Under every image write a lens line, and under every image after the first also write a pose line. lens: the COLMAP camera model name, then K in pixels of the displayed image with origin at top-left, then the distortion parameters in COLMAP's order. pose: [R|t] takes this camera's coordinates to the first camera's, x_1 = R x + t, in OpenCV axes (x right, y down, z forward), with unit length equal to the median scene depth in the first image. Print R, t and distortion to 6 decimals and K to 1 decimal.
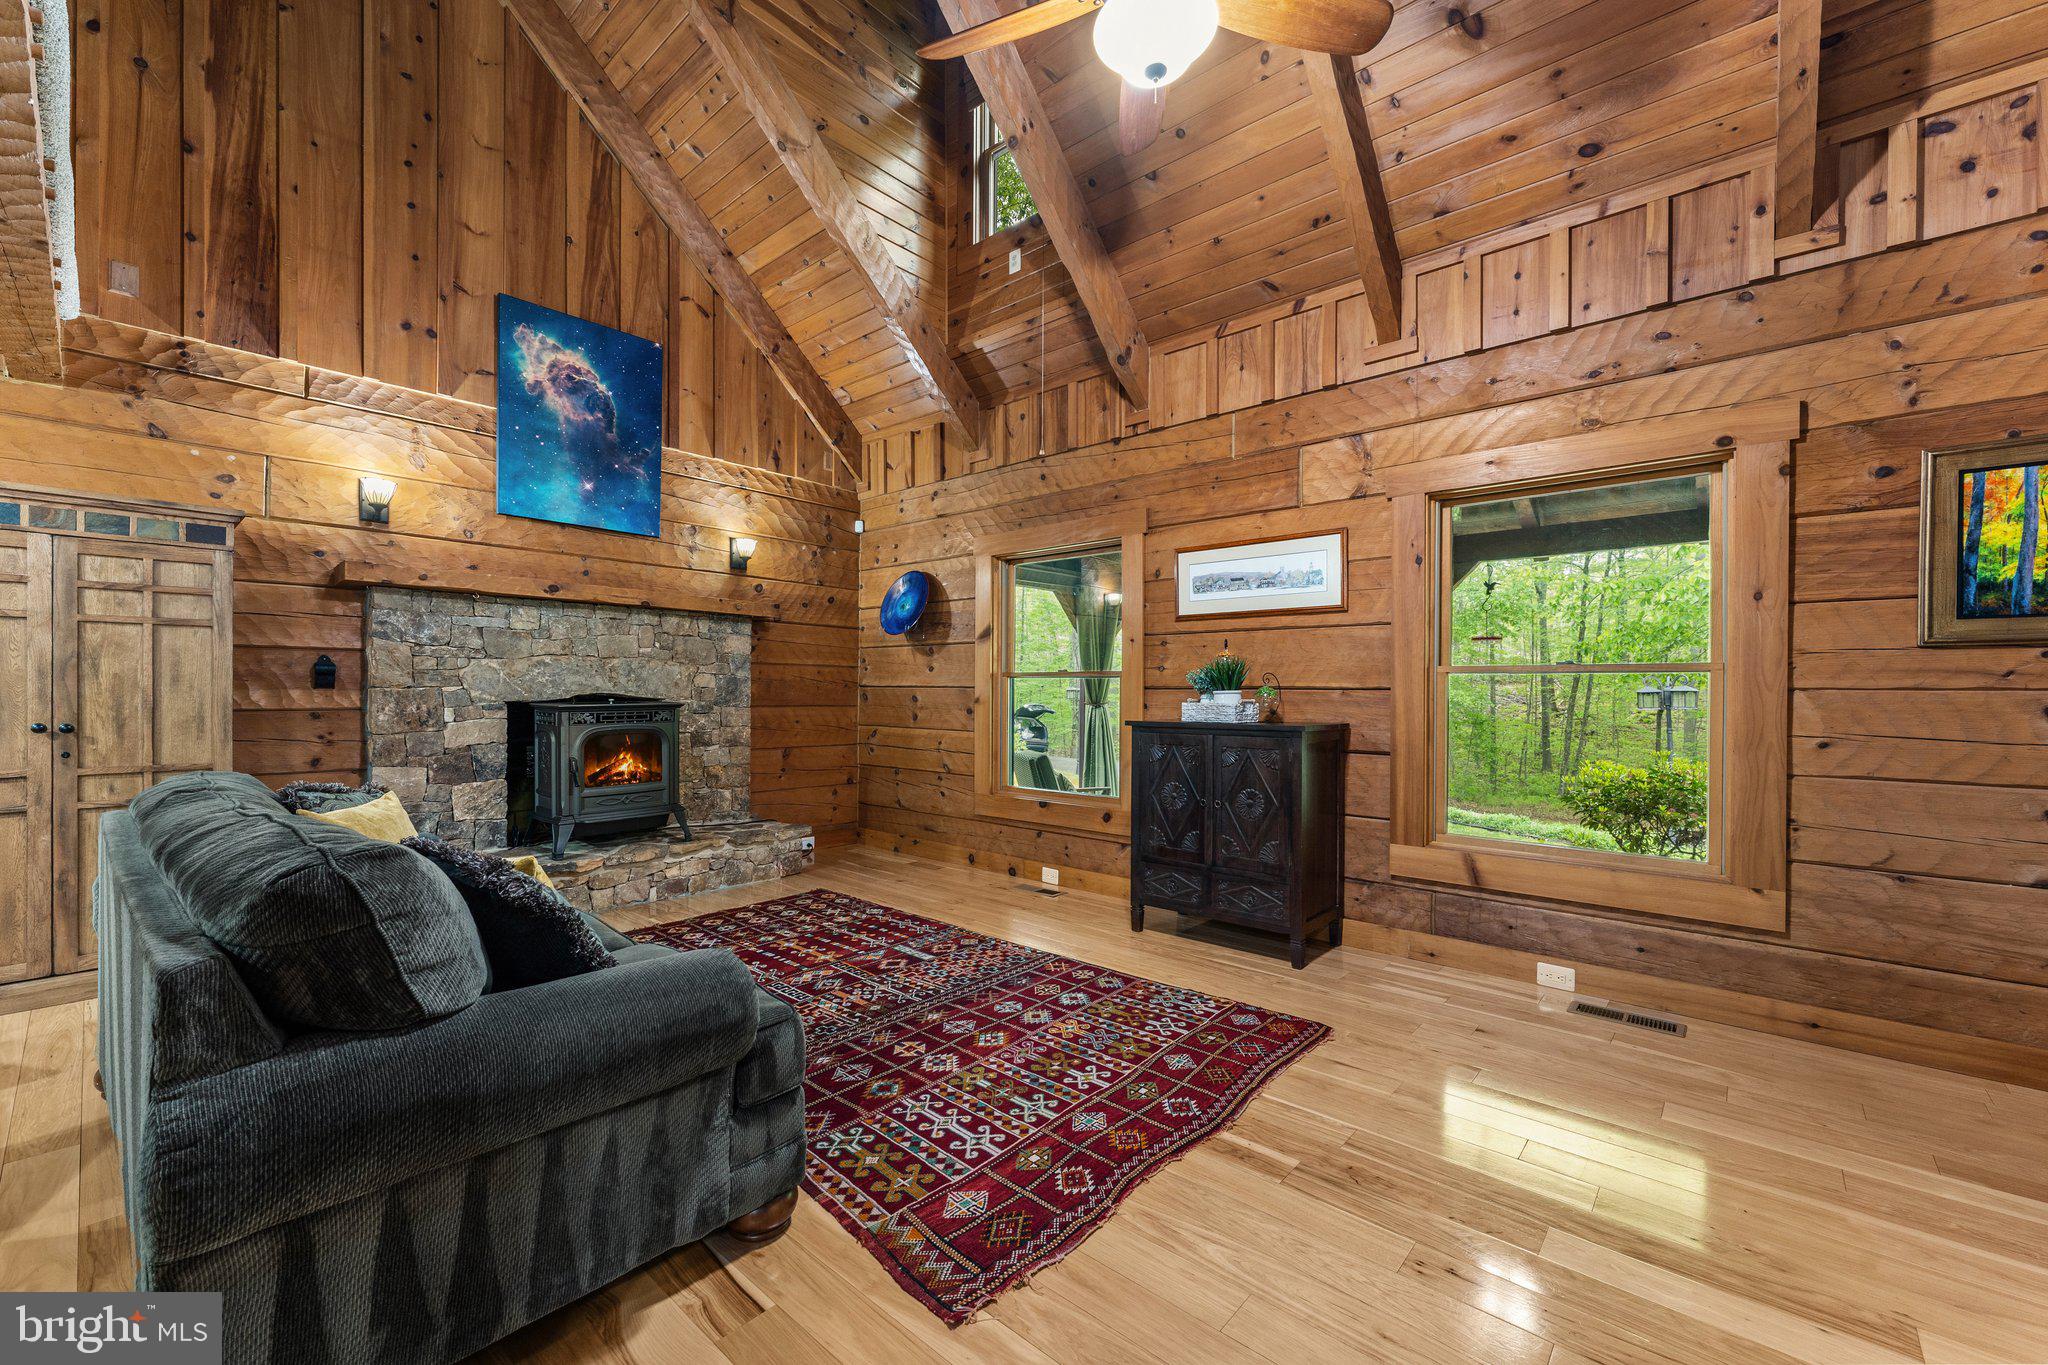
lens RADIAL K [[827.5, 0, 1019.4], [0, 827.5, 690.8], [0, 0, 1]] dist [0.004371, -0.000182]
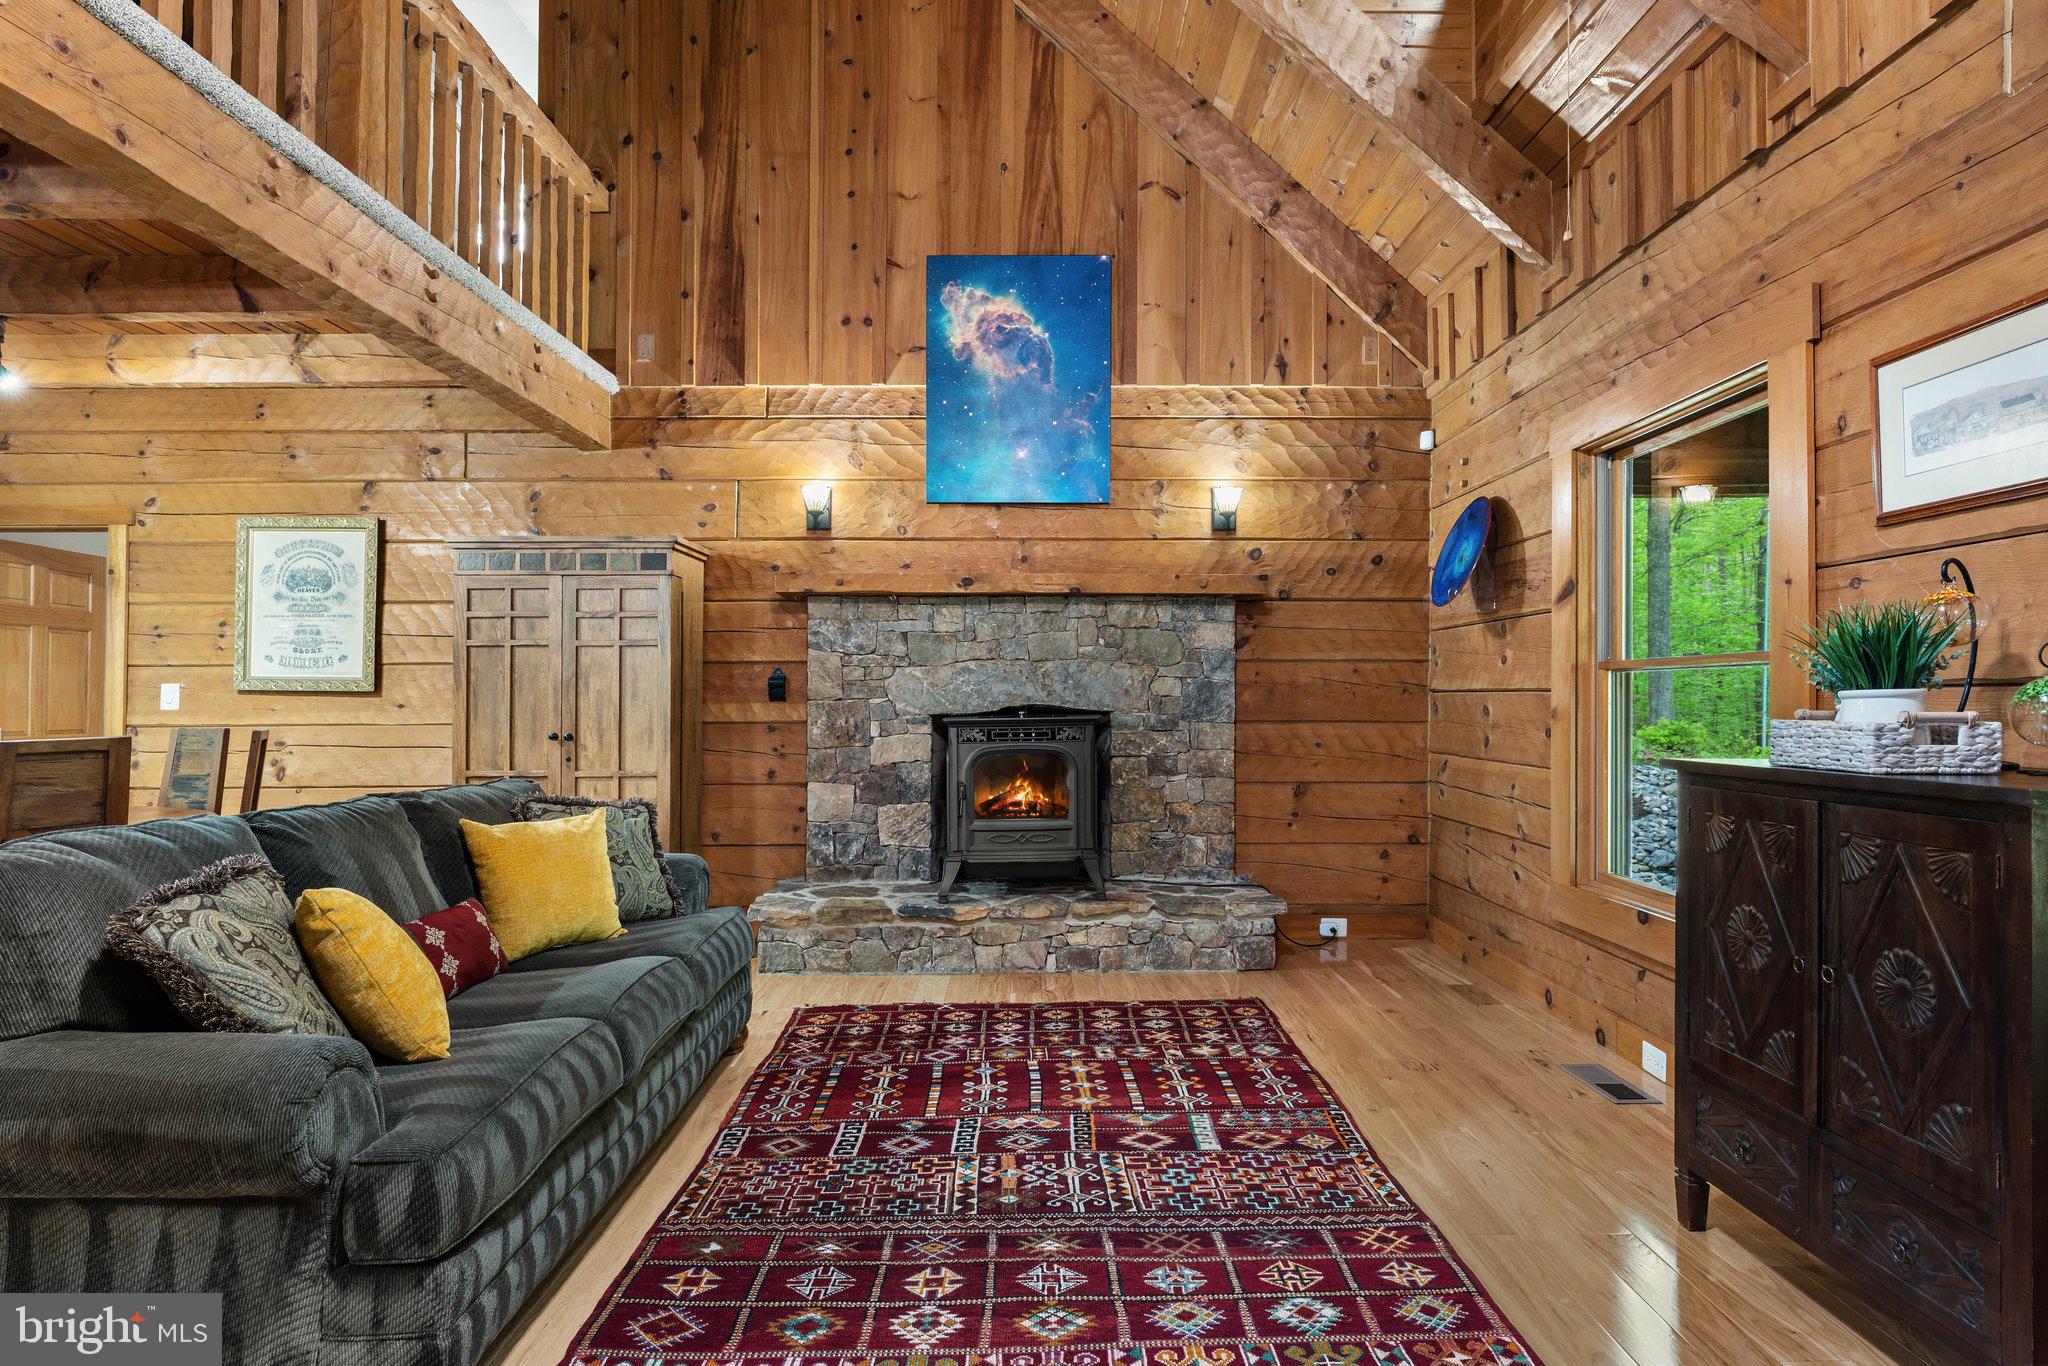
lens RADIAL K [[1087.8, 0, 1038.7], [0, 1087.8, 685.1], [0, 0, 1]] dist [0.002506, -0.002700]
pose [[0.672596, -0.018905, -0.739769, 0.399994], [0.008241, 0.999803, -0.018057, 0.004568], [0.739964, 0.006048, 0.672619, 0.392405]]
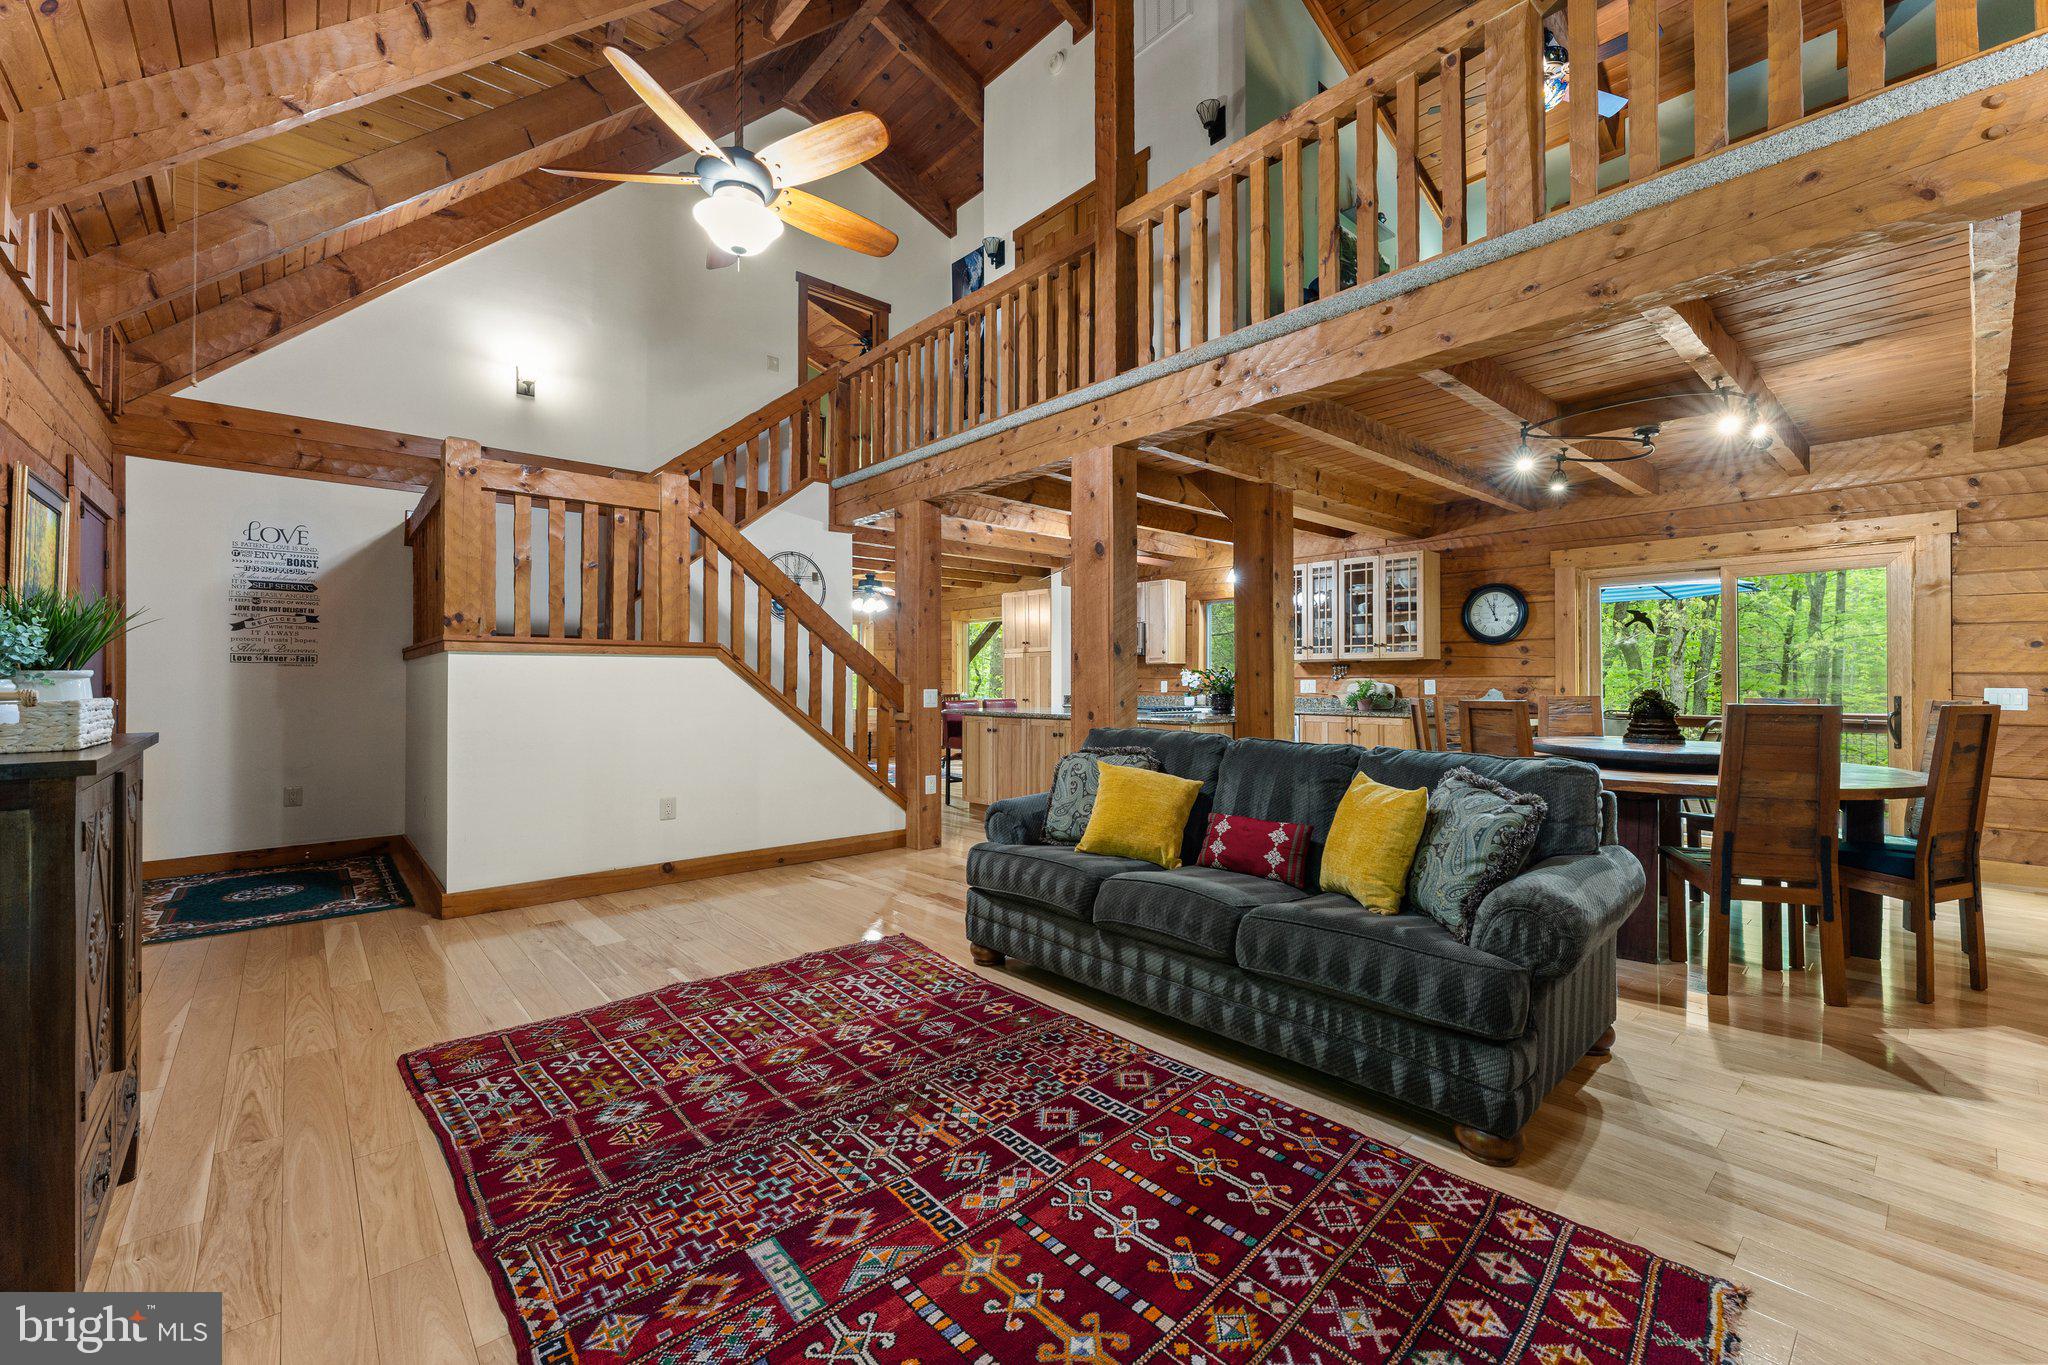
lens RADIAL K [[827.5, 0, 1033.1], [0, 827.5, 669.9], [0, 0, 1]] dist [0.004371, -0.000182]
pose [[-0.993944, -0.003806, 0.109824, -0.319213], [-0.005087, 0.999922, -0.011388, 0.001097], [-0.109772, -0.011878, -0.993886, 1.486928]]
